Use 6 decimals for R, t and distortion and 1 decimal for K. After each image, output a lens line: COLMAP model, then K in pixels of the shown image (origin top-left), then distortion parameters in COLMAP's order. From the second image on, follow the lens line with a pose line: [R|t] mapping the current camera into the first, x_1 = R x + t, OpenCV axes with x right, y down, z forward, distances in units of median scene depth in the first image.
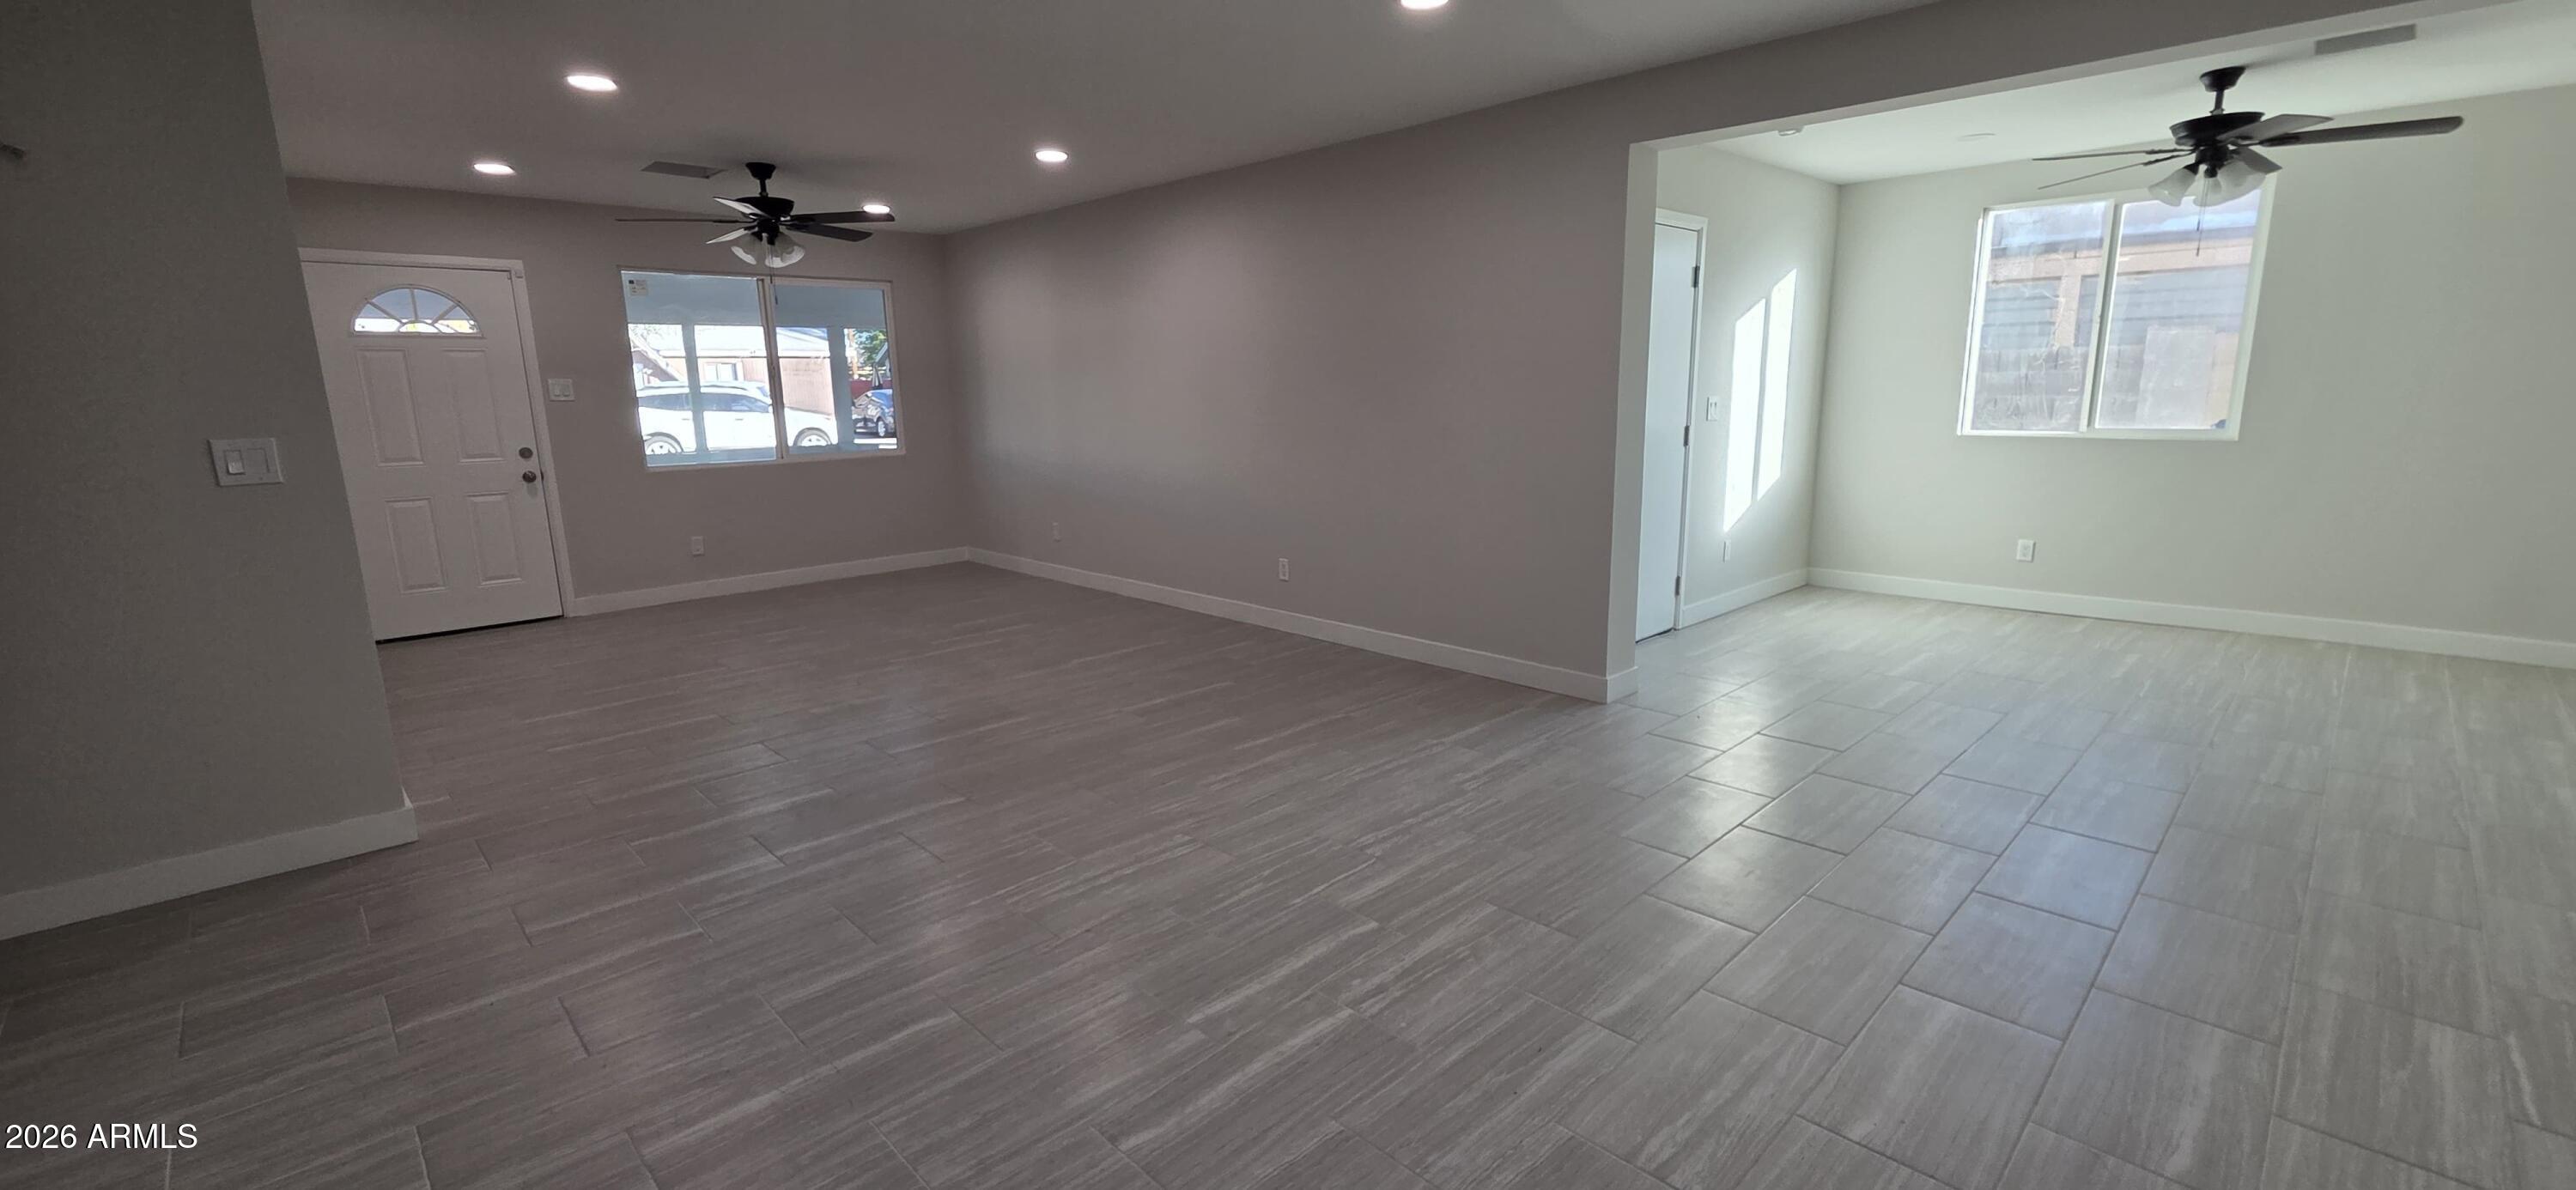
lens RADIAL K [[1054.4, 0, 1276.5], [0, 1054.4, 585.7], [0, 0, 1]] dist [0.000954, 0.000035]
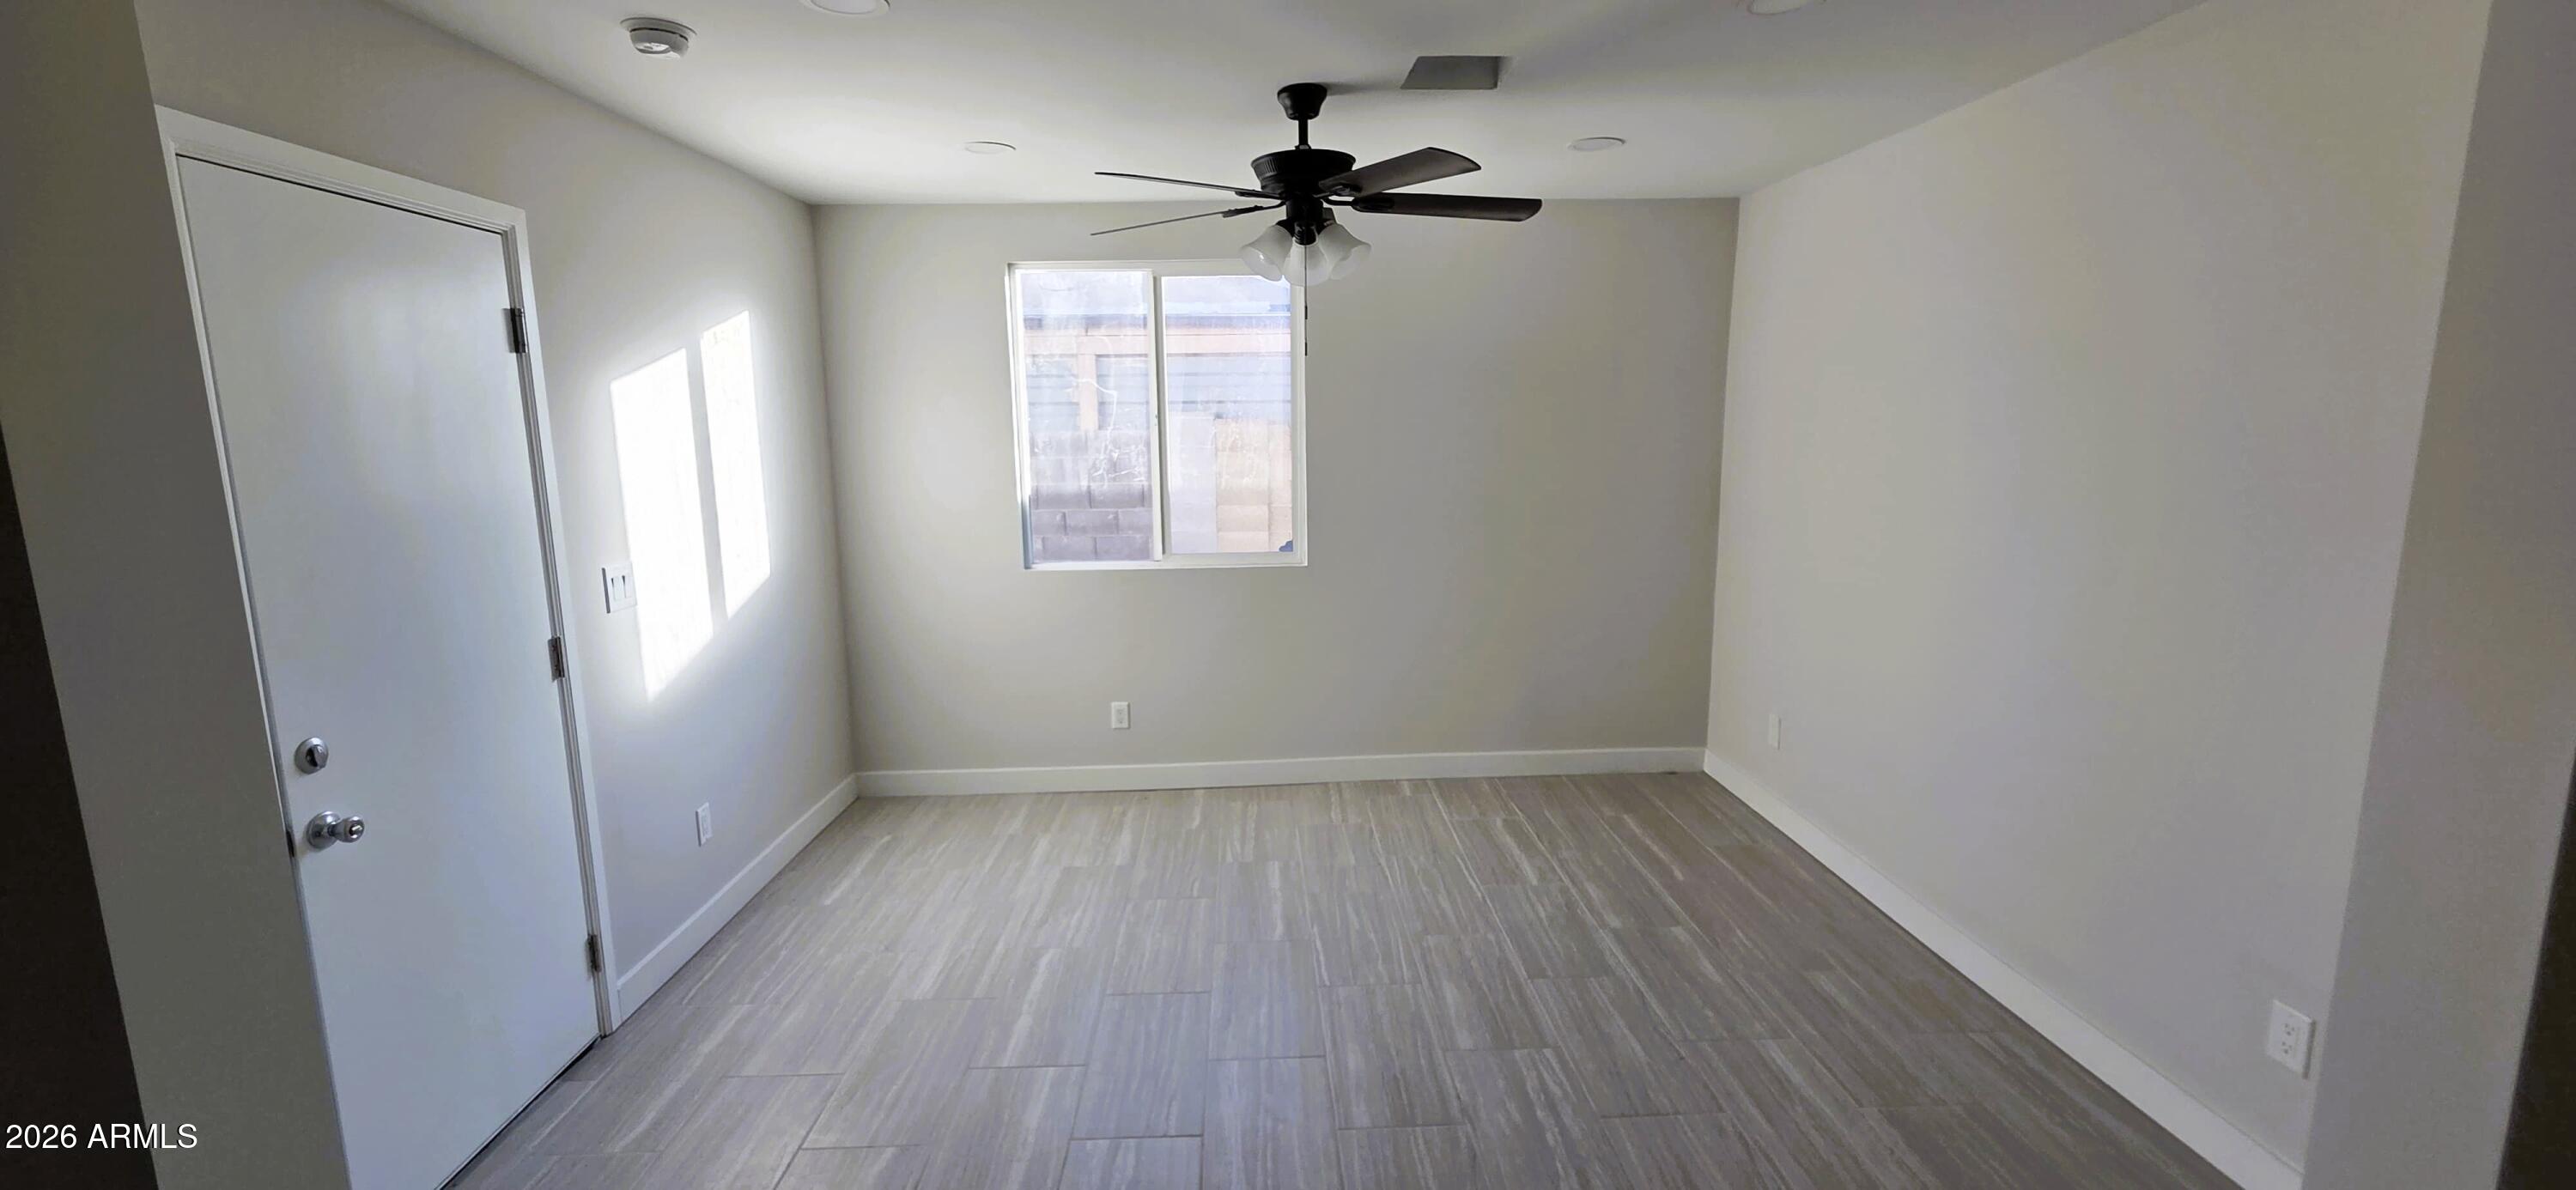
lens RADIAL K [[1054.4, 0, 1276.5], [0, 1054.4, 585.7], [0, 0, 1]] dist [0.000954, 0.000035]
pose [[0.667276, -0.111287, 0.736450, 0.256006], [0.141418, 0.989718, 0.021424, -0.138232], [-0.731262, 0.089851, 0.676153, 0.430250]]
